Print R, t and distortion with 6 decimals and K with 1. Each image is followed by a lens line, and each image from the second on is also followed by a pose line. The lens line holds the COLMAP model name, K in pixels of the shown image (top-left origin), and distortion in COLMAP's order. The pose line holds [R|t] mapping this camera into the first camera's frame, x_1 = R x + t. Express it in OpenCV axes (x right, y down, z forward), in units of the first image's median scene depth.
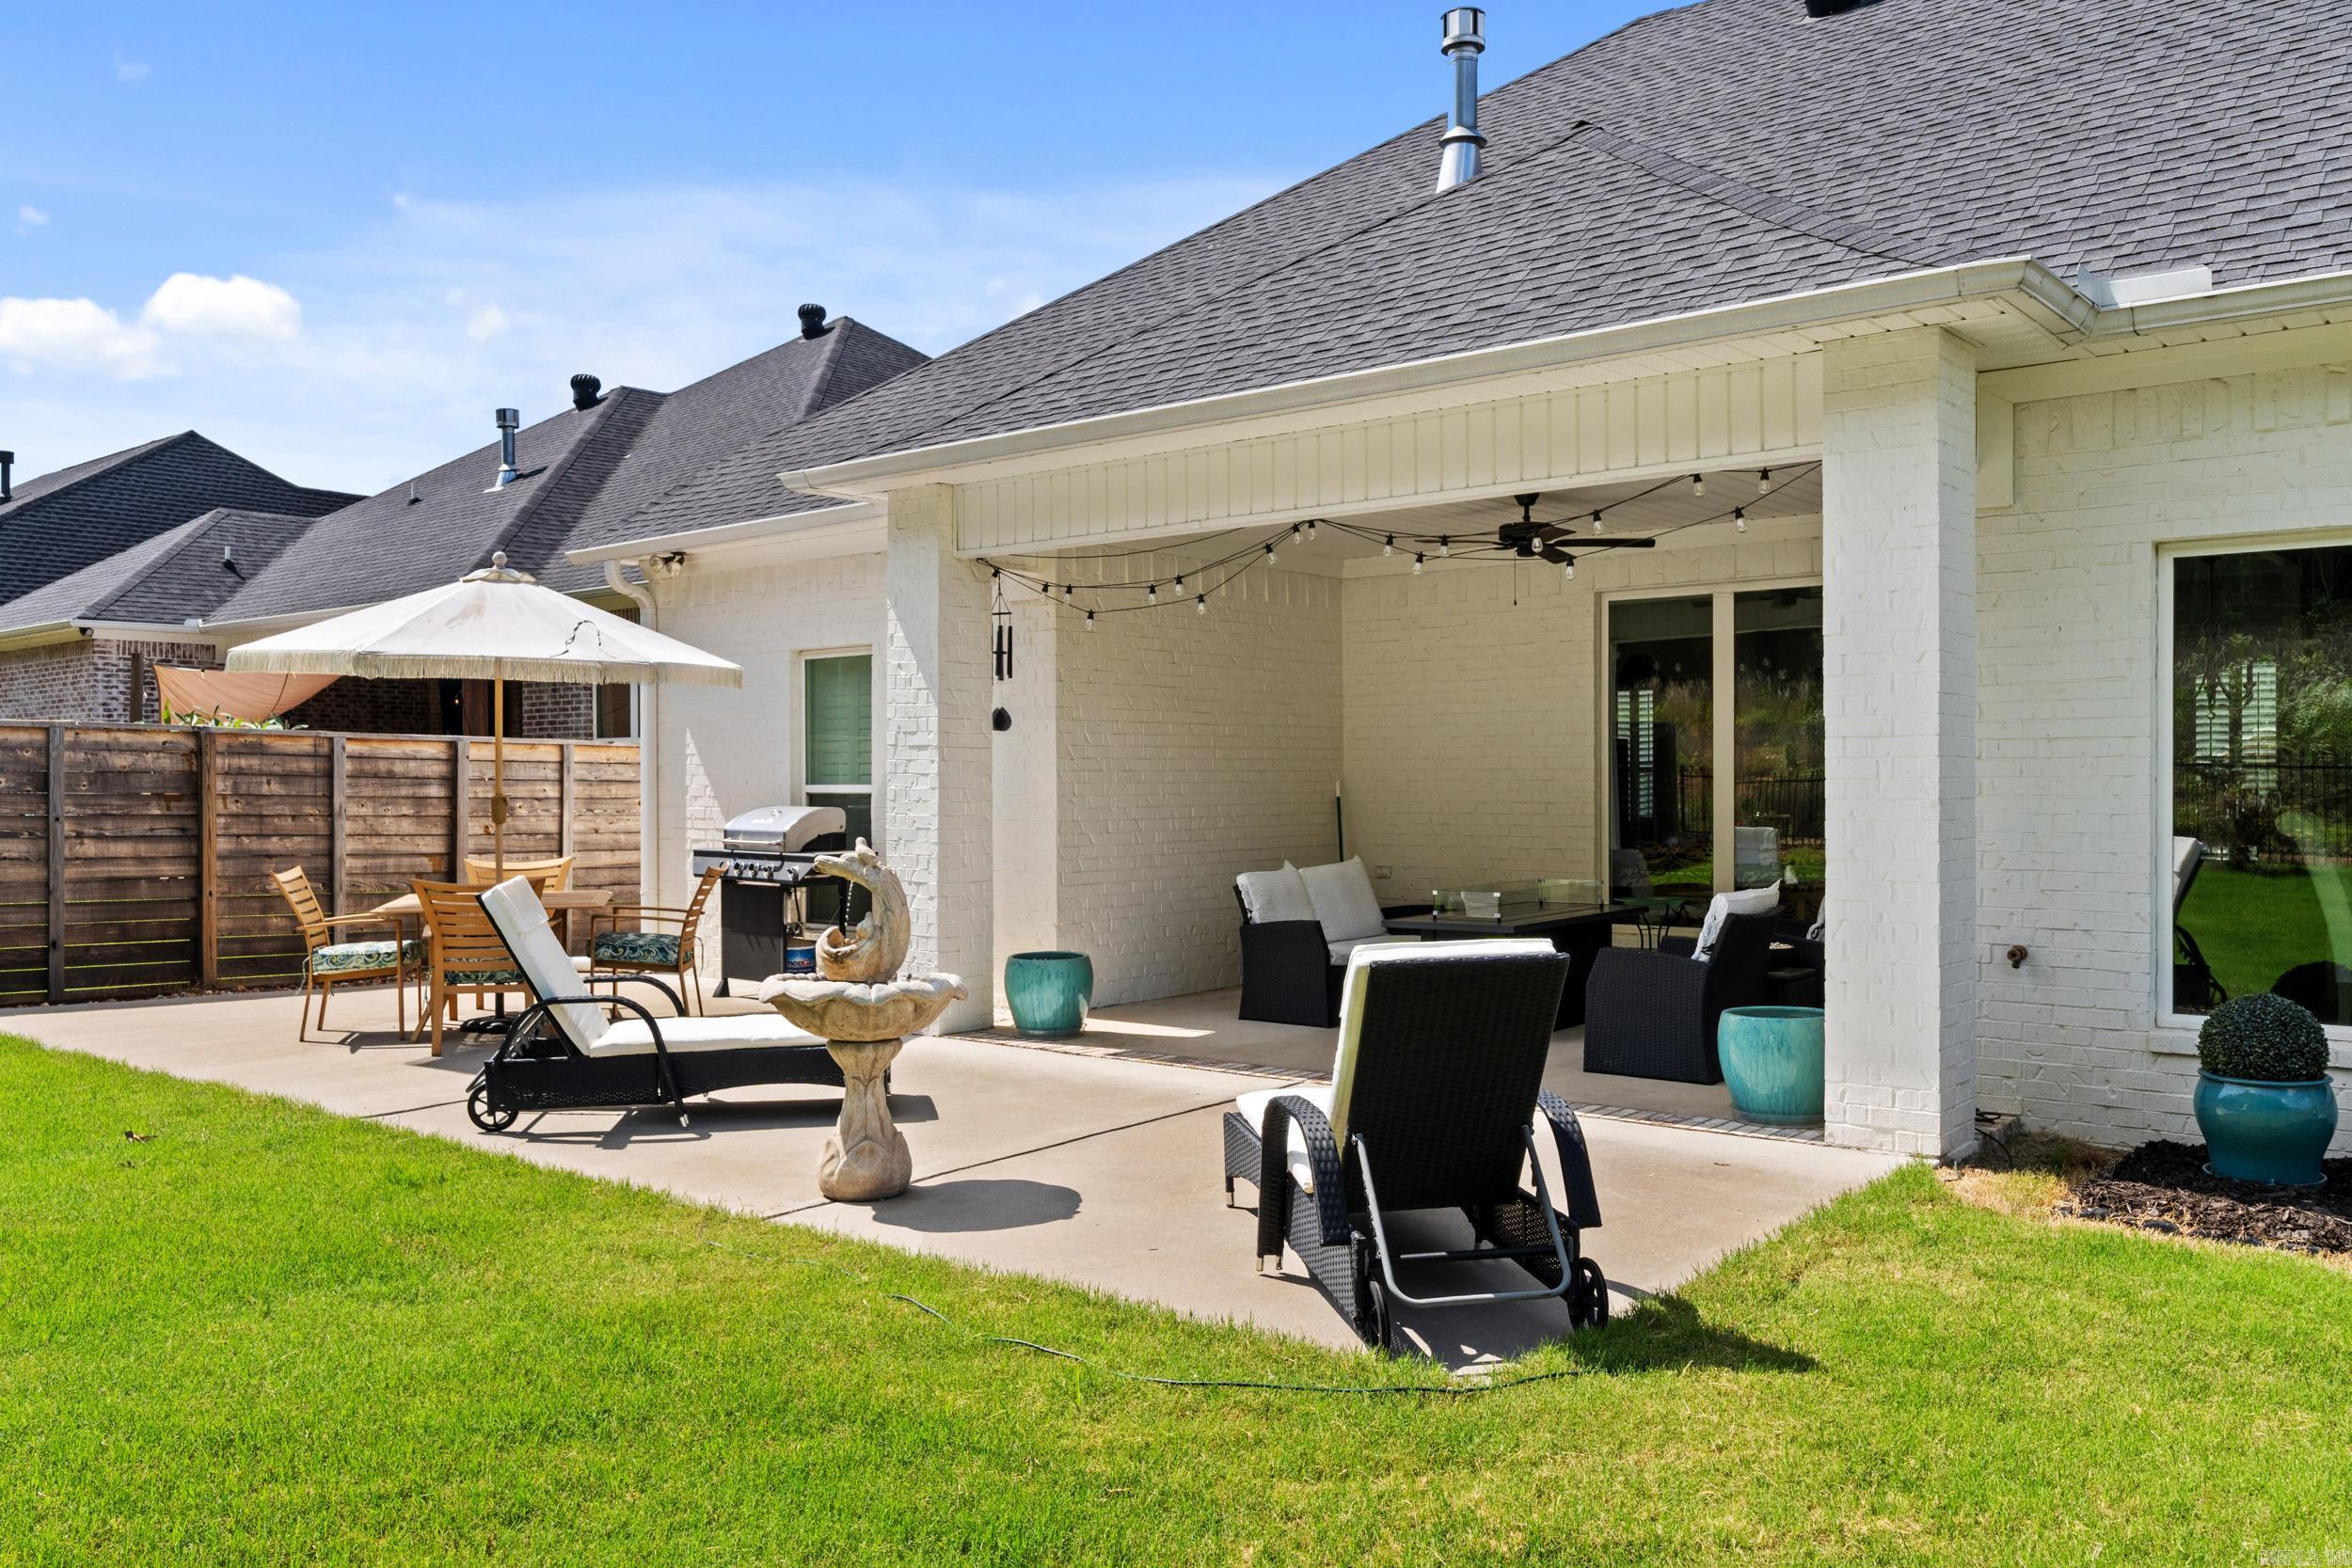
lens RADIAL K [[1839.5, 0, 1174.4], [0, 1839.5, 801.5], [0, 0, 1]] dist [0.006642, 0.000601]
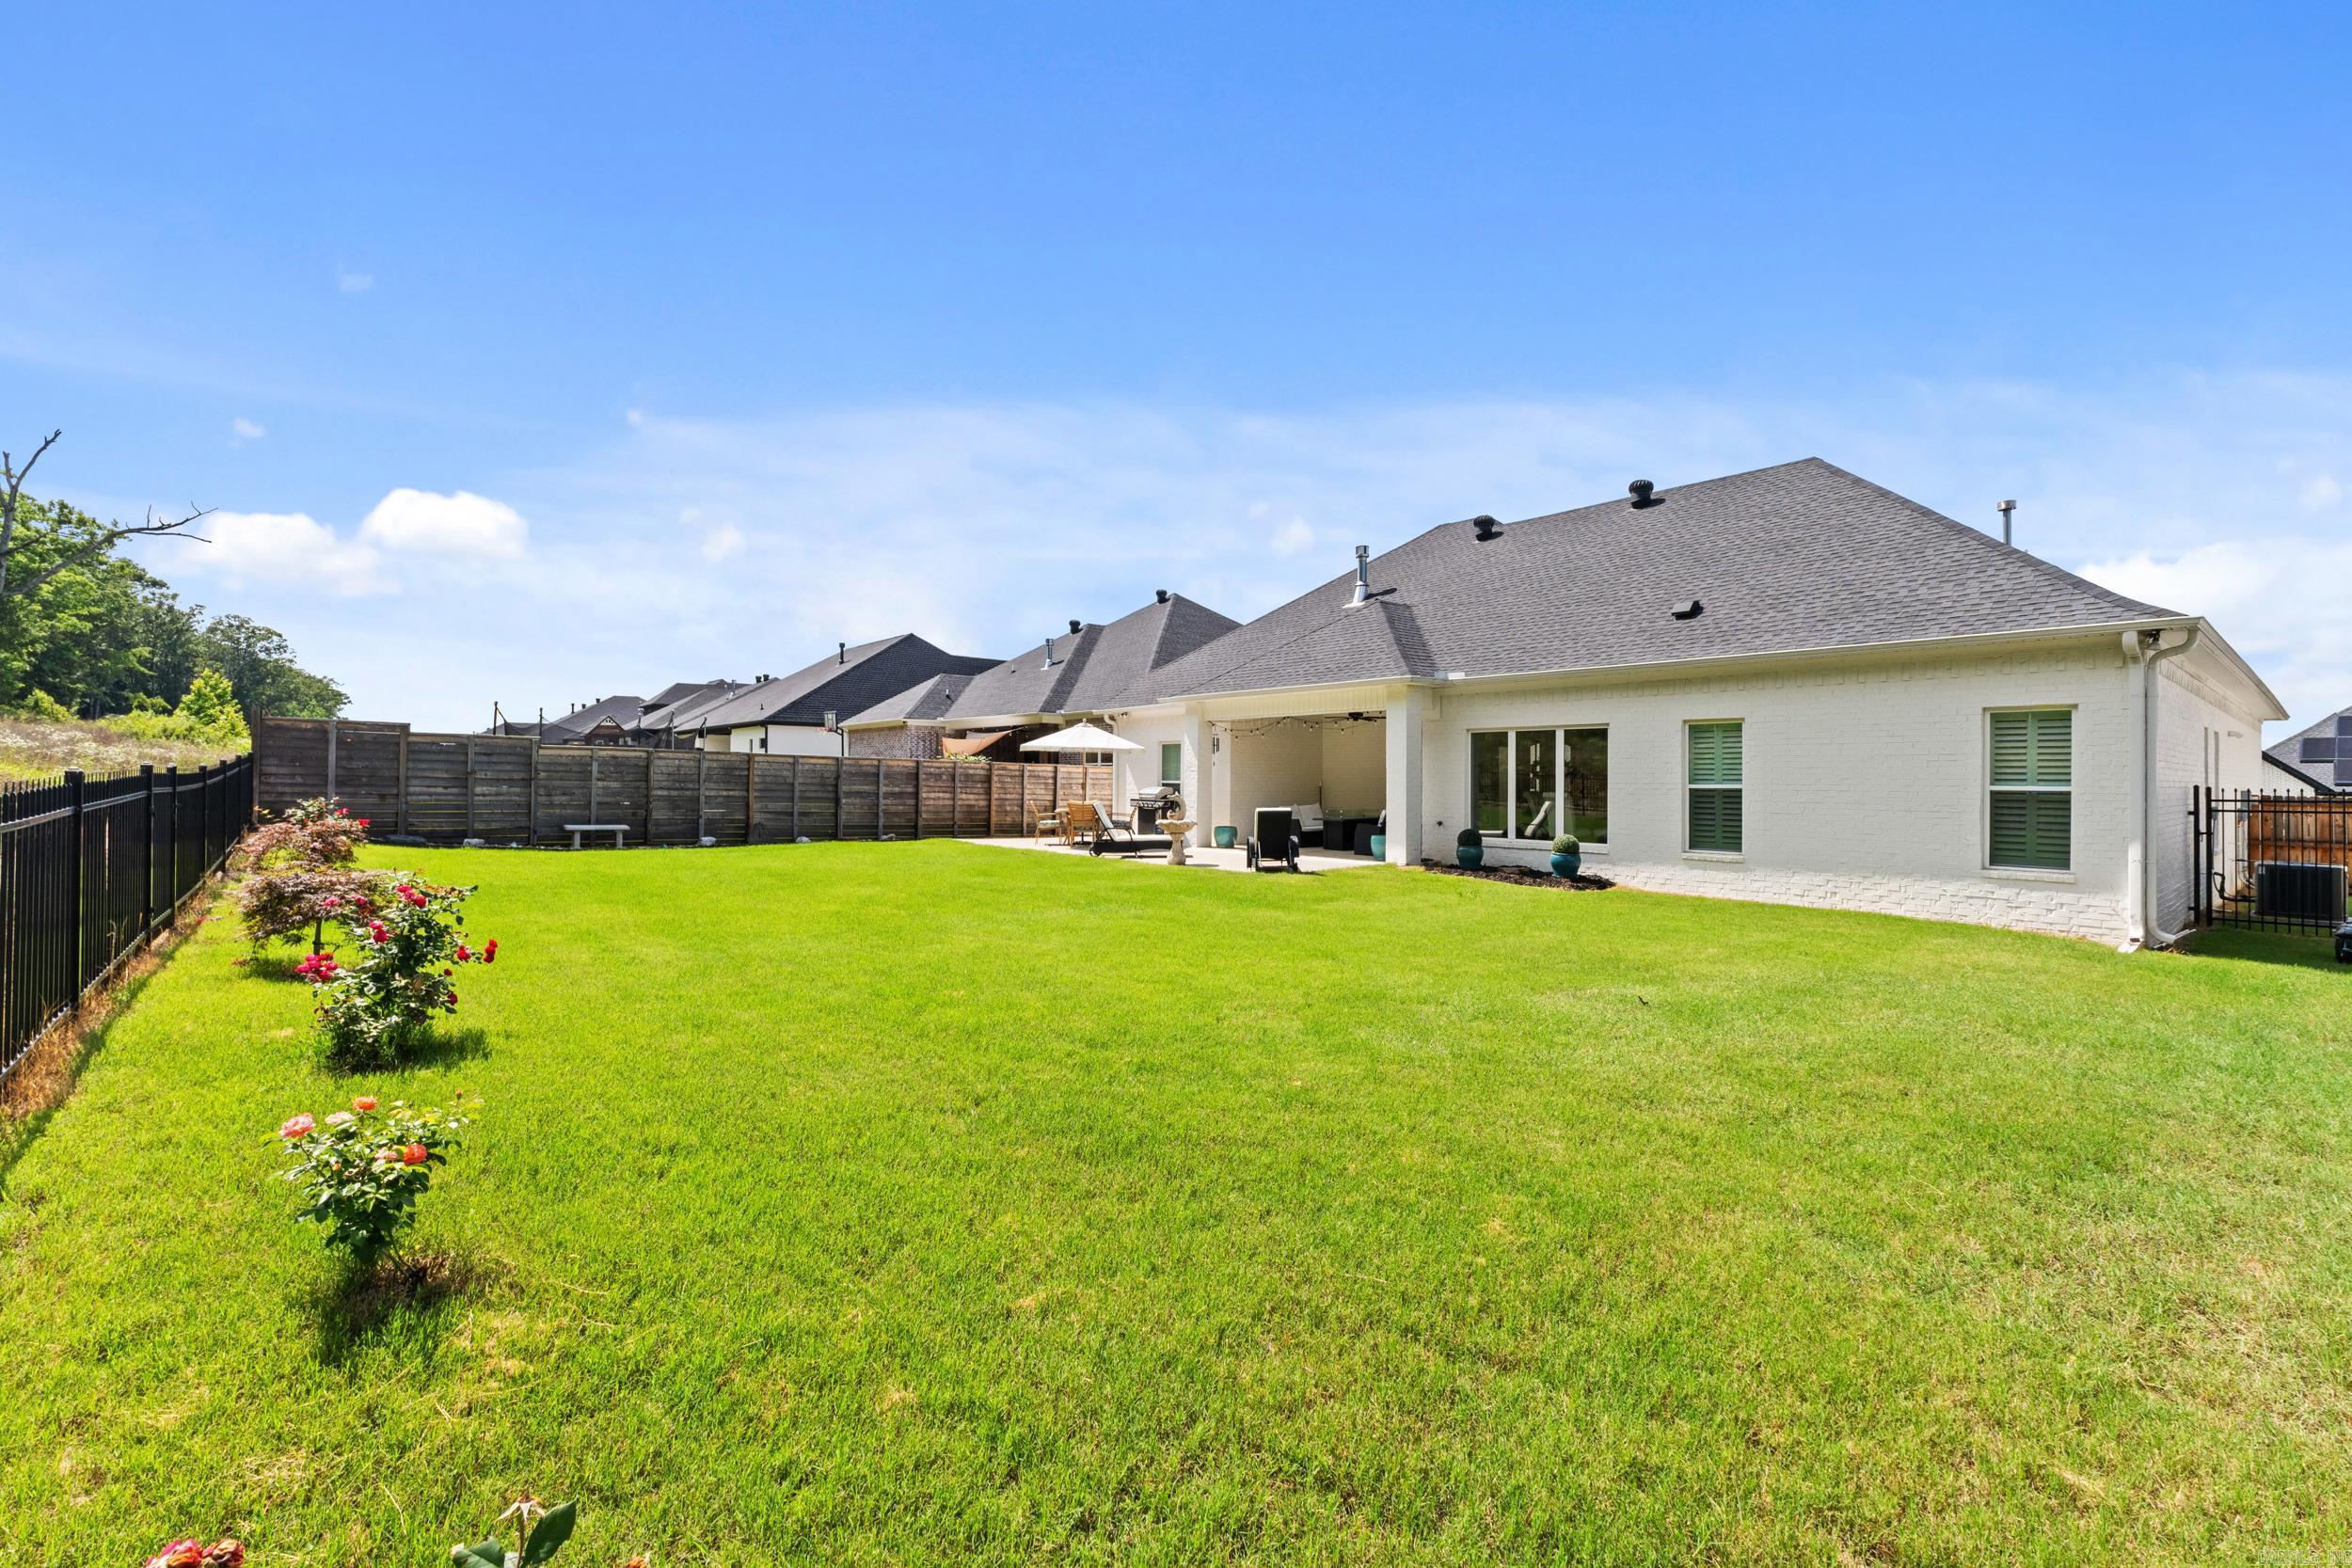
lens RADIAL K [[1022.3, 0, 1185.8], [0, 1022.3, 789.2], [0, 0, 1]] dist [0.000990, 0.000076]
pose [[0.986783, 0.013040, -0.161521, 0.143675], [-0.013386, 0.999910, -0.001059, 0.007839], [0.161493, 0.003207, 0.986869, -0.824917]]
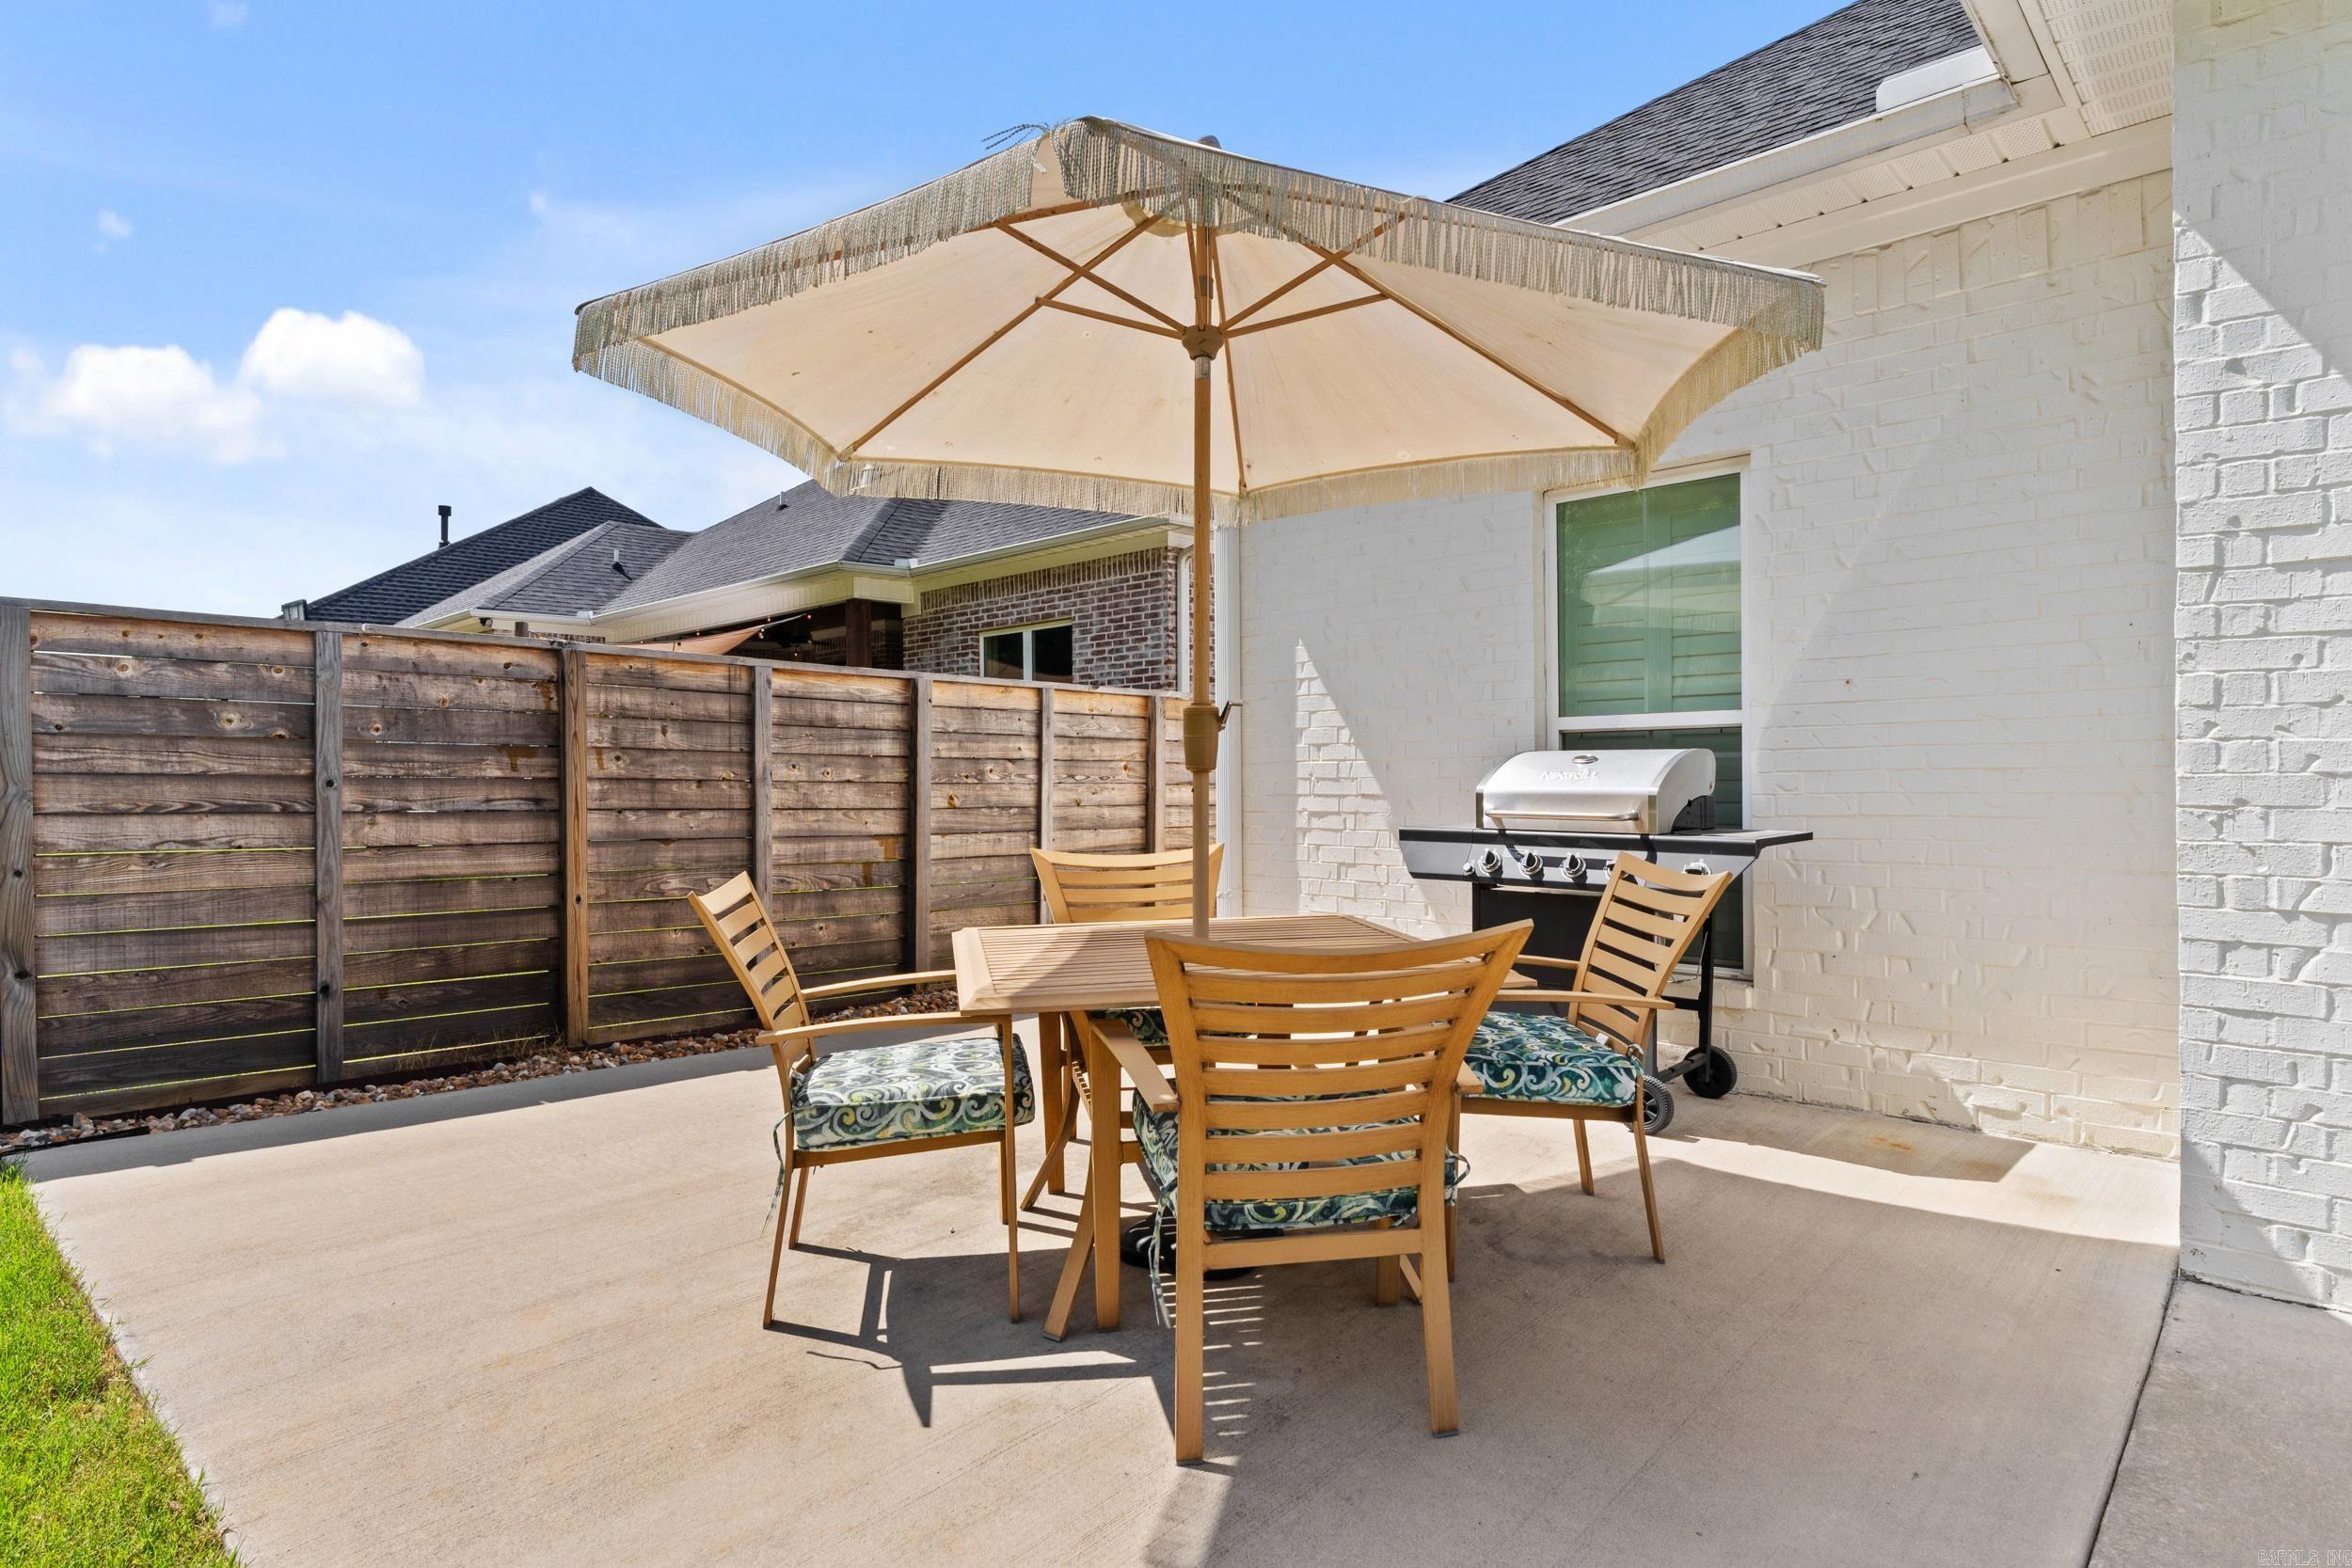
lens RADIAL K [[1243.6, 0, 1176.0], [0, 1243.6, 784.0], [0, 0, 1]] dist [-0.001561, 0.000141]
pose [[0.998423, -0.006284, -0.055790, -0.281864], [0.005977, 0.999966, -0.005680, 0.012841], [0.055824, 0.005338, 0.998426, 0.561807]]
